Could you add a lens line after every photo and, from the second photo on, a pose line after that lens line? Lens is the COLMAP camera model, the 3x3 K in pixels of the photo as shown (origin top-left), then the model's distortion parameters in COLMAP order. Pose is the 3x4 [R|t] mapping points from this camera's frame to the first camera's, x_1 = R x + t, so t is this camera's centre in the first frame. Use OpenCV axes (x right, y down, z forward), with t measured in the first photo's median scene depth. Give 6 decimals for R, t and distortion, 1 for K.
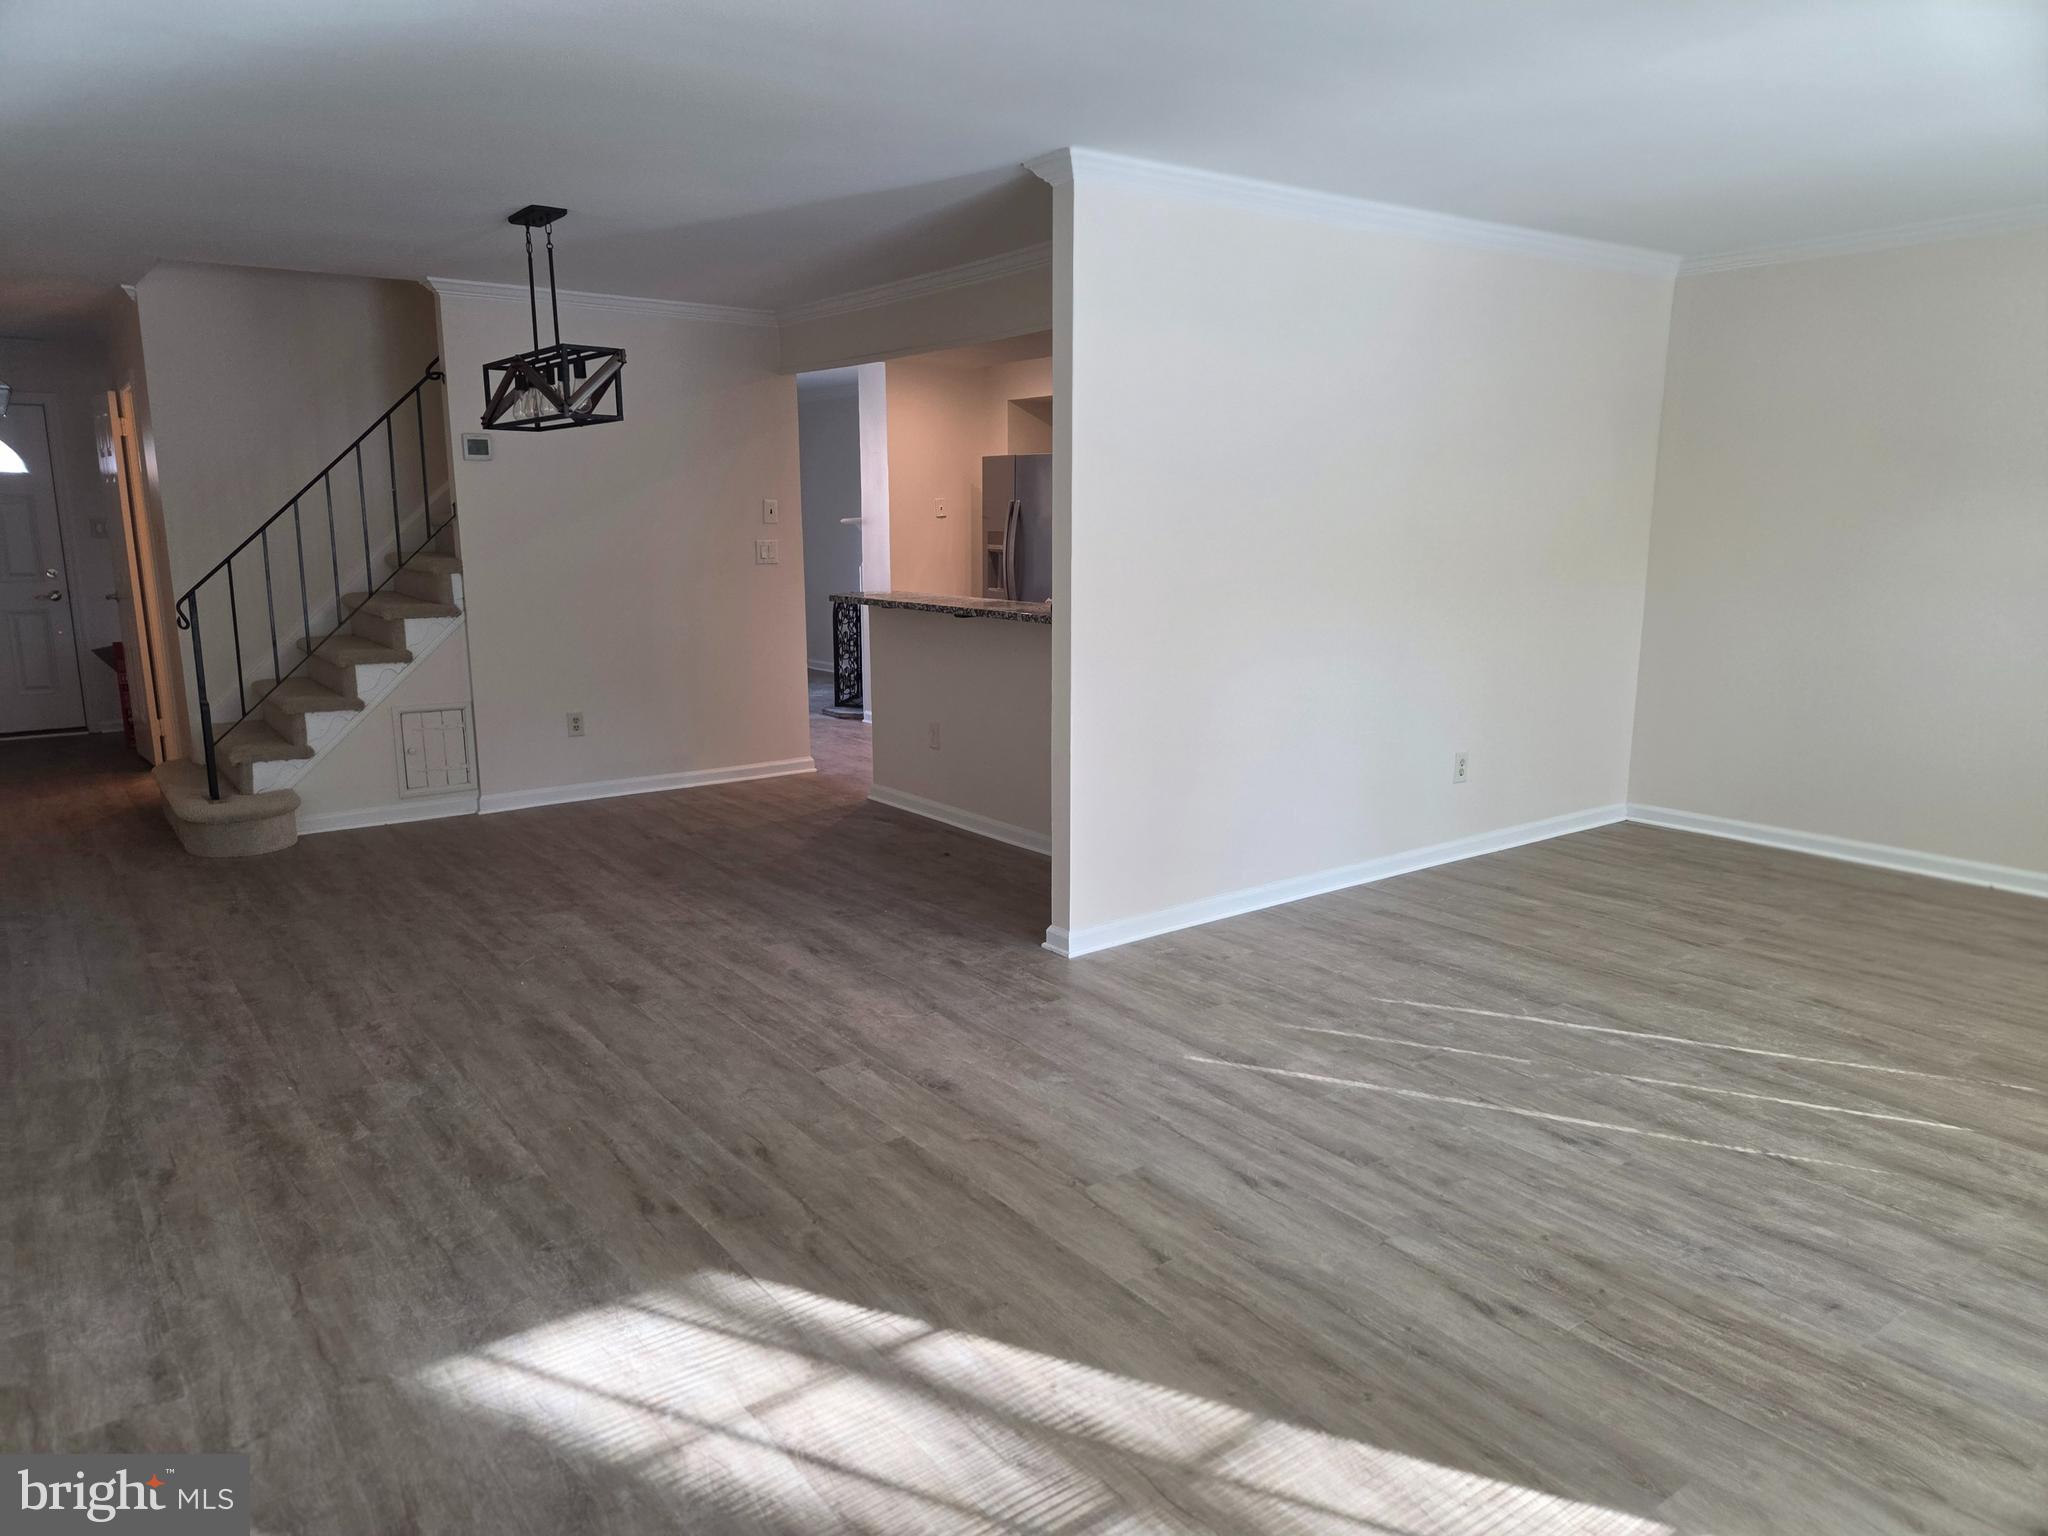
lens RADIAL K [[1374.0, 0, 1023.5], [0, 1374.0, 777.6], [0, 0, 1]] dist [0.077584, -0.057734]
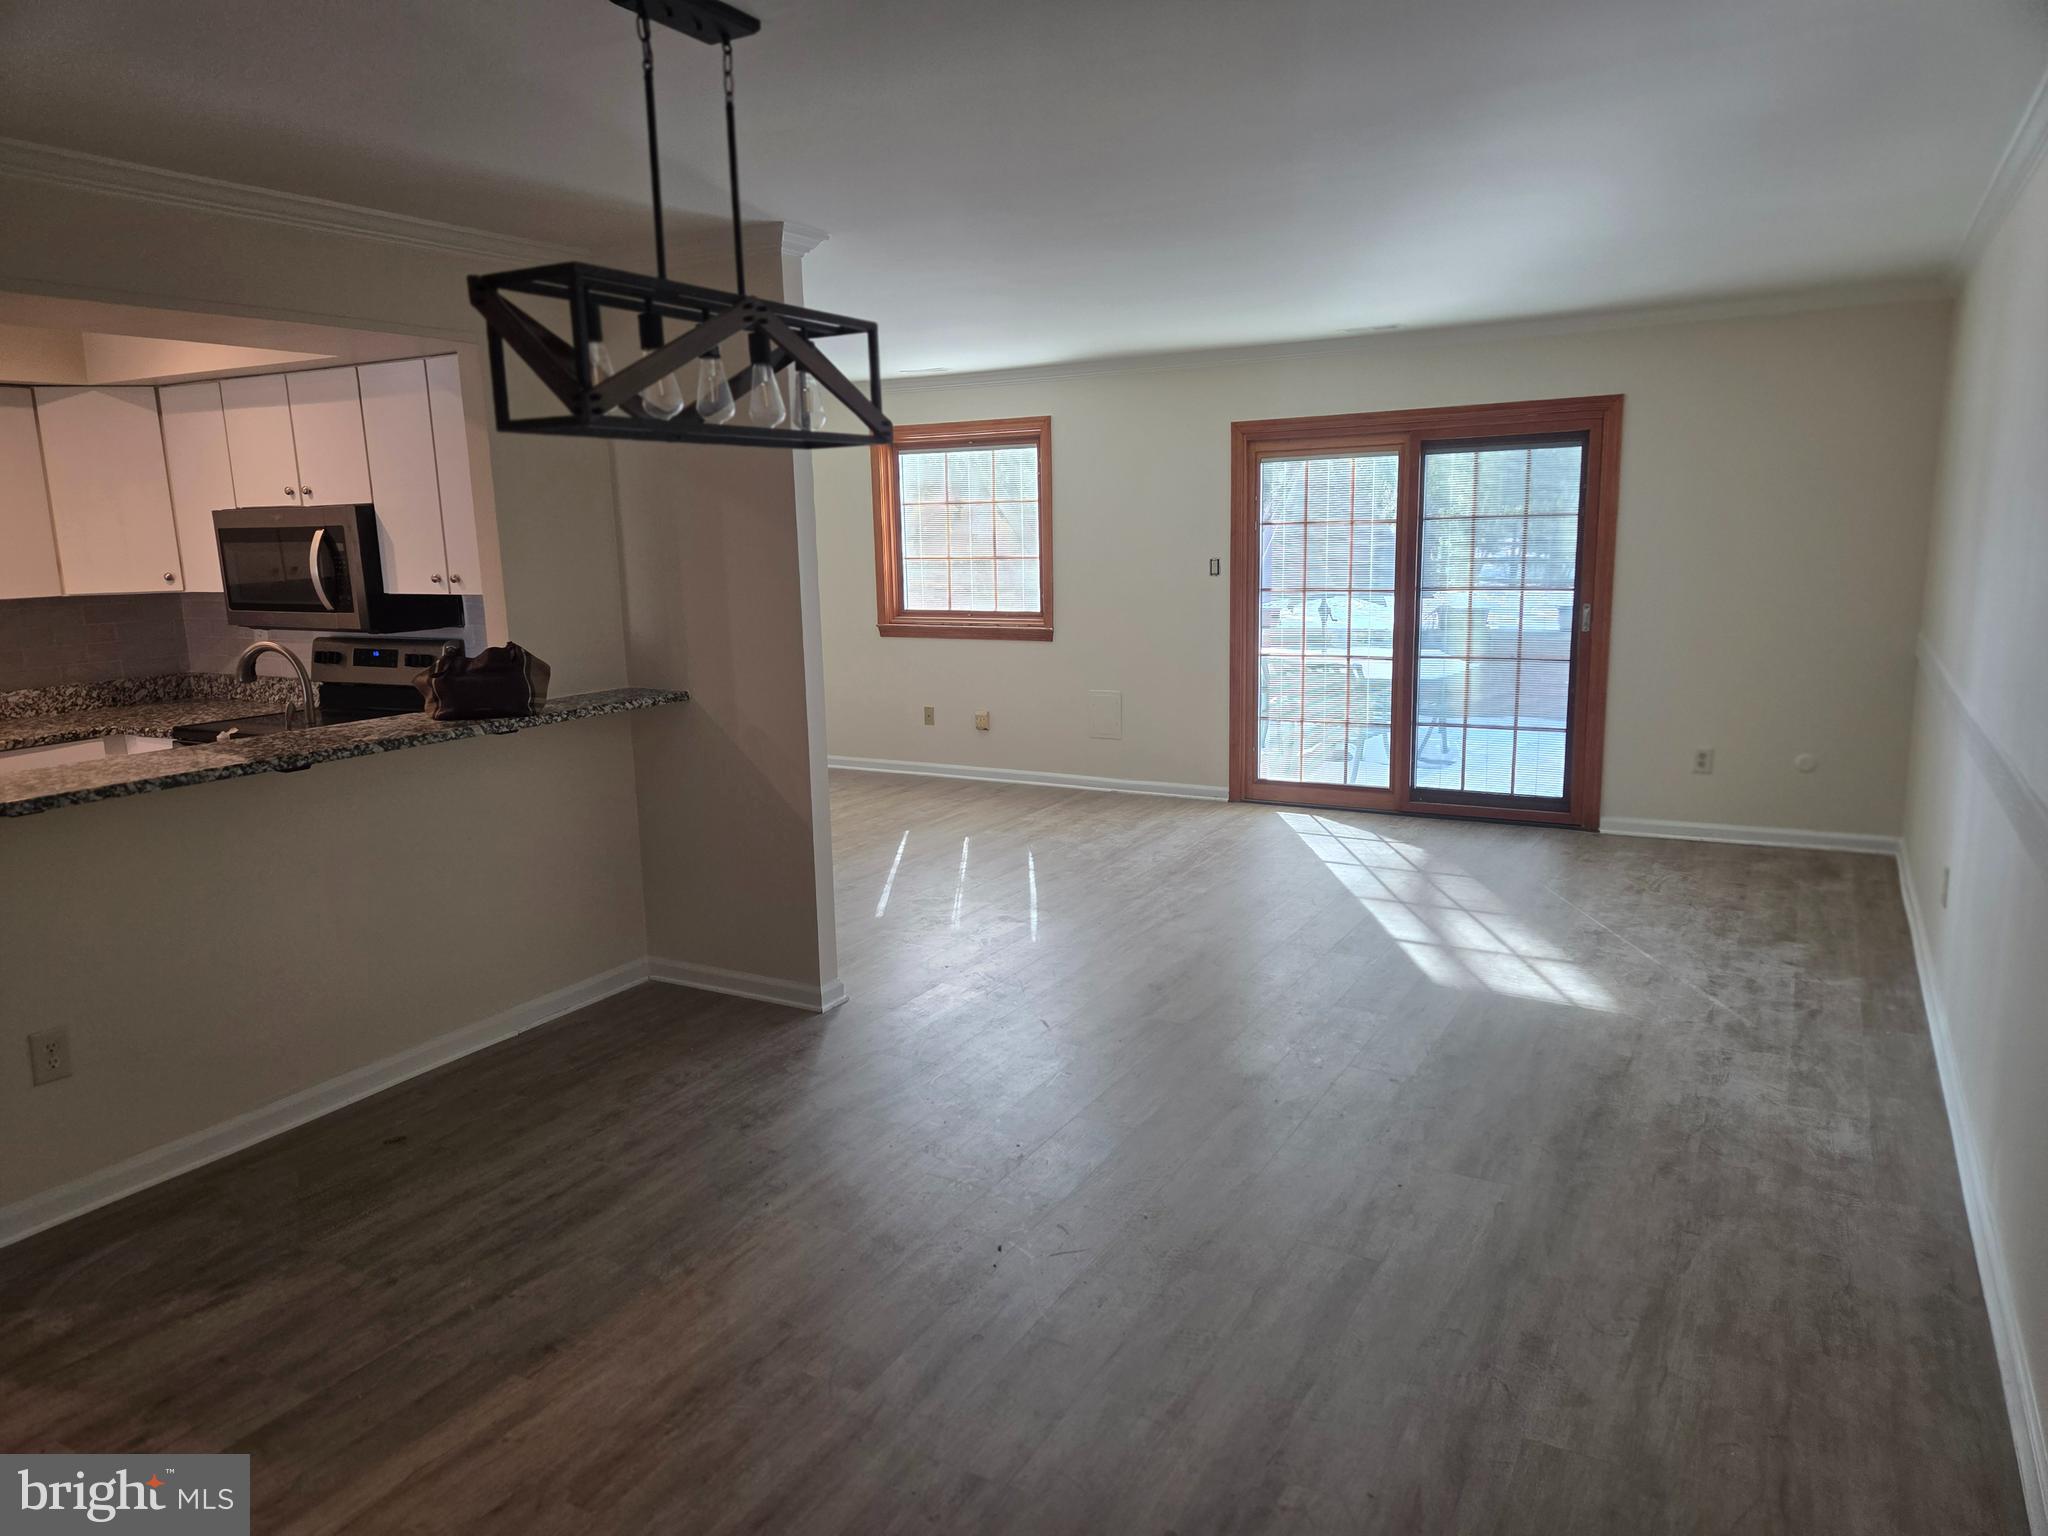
lens RADIAL K [[1364.7, 0, 1024.0], [0, 1364.7, 768.0], [0, 0, 1]] dist [0.074070, -0.060492]
pose [[-0.408440, -0.142728, 0.901557, -1.385718], [0.204819, 0.948182, 0.242900, -0.383762], [-0.889509, 0.283866, -0.358042, 1.812563]]
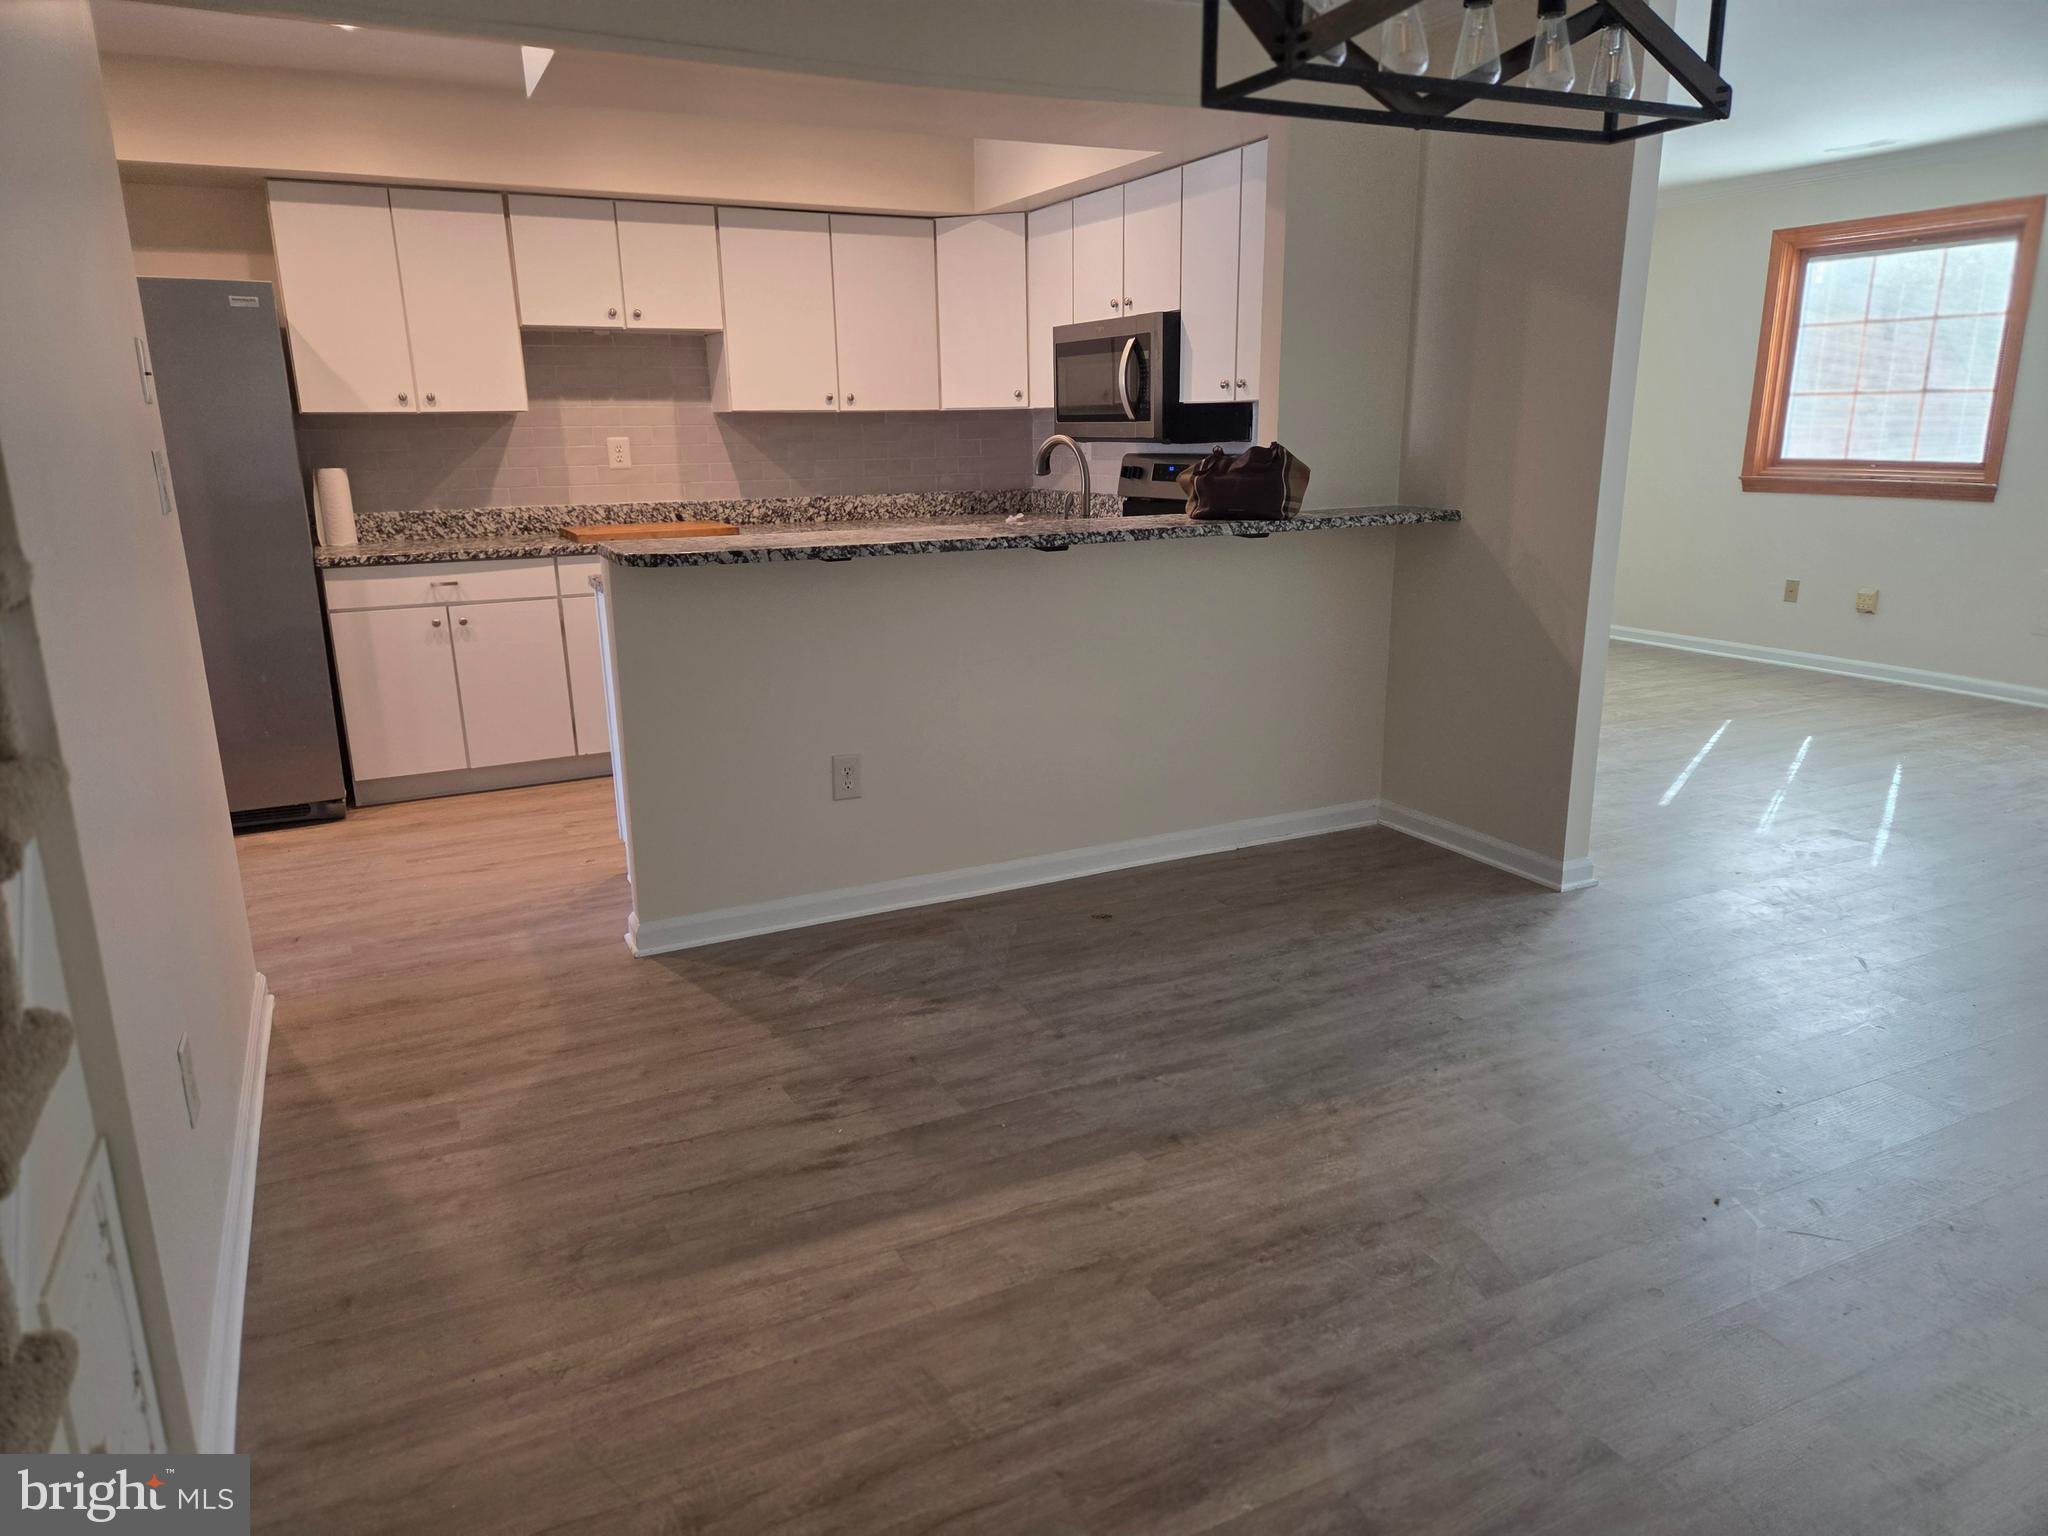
lens RADIAL K [[1374.0, 0, 1023.5], [0, 1374.0, 777.6], [0, 0, 1]] dist [0.077584, -0.057734]
pose [[0.169604, -0.243173, 0.955040, -1.295007], [0.203722, 0.956799, 0.207442, -0.289138], [-0.964226, 0.159379, 0.211817, 1.742137]]
